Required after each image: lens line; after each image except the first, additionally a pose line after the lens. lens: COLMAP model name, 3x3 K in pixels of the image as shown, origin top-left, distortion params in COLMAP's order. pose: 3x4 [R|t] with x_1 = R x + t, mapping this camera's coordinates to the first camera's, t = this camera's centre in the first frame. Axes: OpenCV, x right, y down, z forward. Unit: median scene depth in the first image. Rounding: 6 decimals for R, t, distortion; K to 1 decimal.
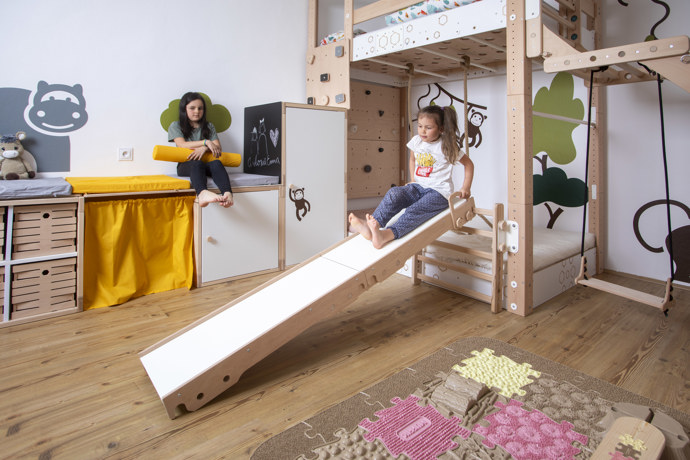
lens RADIAL K [[391.2, 0, 341.7], [0, 391.2, 152.7], [0, 0, 1]] dist [-0.015153, 0.000005]
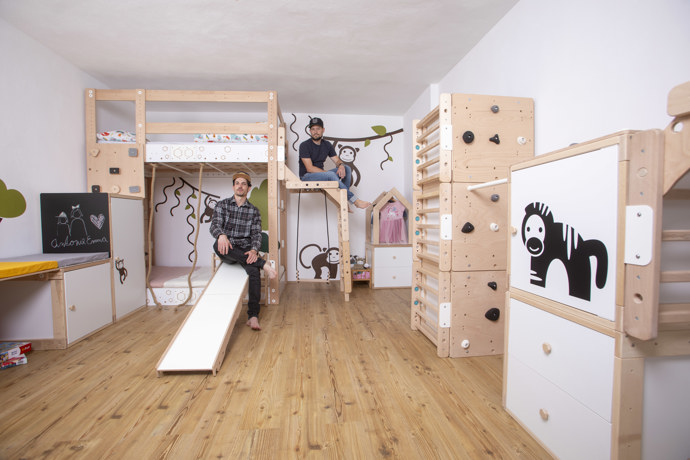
lens RADIAL K [[325.1, 0, 340.2], [0, 325.1, 227.9], [0, 0, 1]] dist [-0.086773, 0.044485]
pose [[0.578710, -0.043942, 0.814349, -0.642032], [0.021542, 0.999023, 0.038598, -0.047279], [-0.815249, -0.004794, 0.579091, -0.245994]]
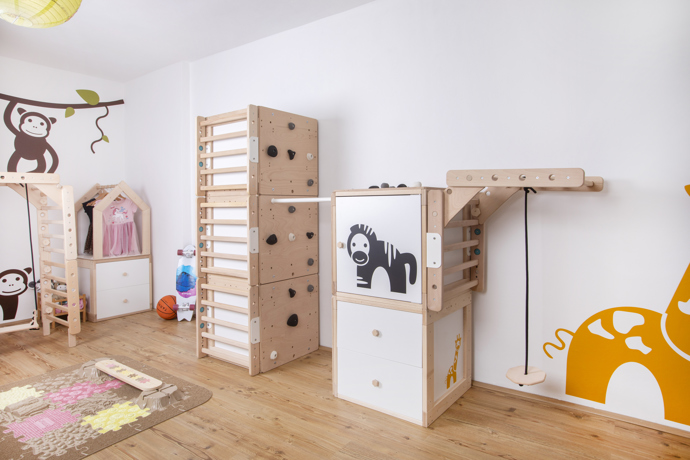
lens RADIAL K [[436.8, 0, 343.3], [0, 436.8, 201.0], [0, 0, 1]] dist [-0.071227, 0.065975]
pose [[-0.215852, -0.013500, 0.976333, -0.951171], [0.011193, 0.999805, 0.016299, -0.131544], [-0.976362, 0.014447, -0.215659, 0.044113]]
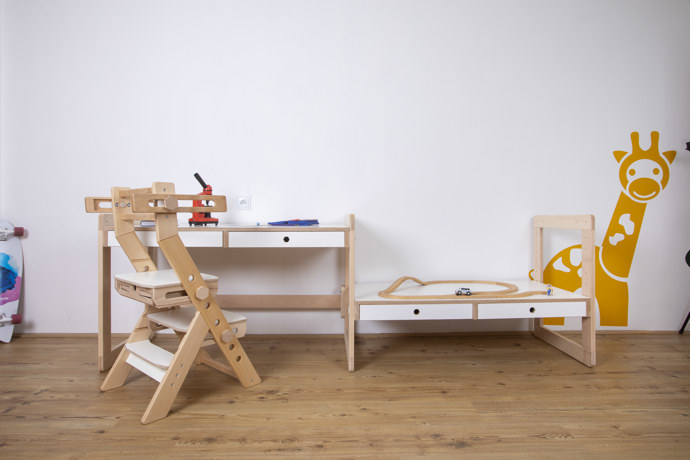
lens RADIAL K [[431.6, 0, 344.7], [0, 431.6, 211.9], [0, 0, 1]] dist [-0.023859, 0.003429]
pose [[-0.775087, -0.025512, 0.631339, -0.431245], [-0.017534, 0.999668, 0.018870, 0.016374], [-0.631611, 0.003556, -0.775277, 0.553503]]
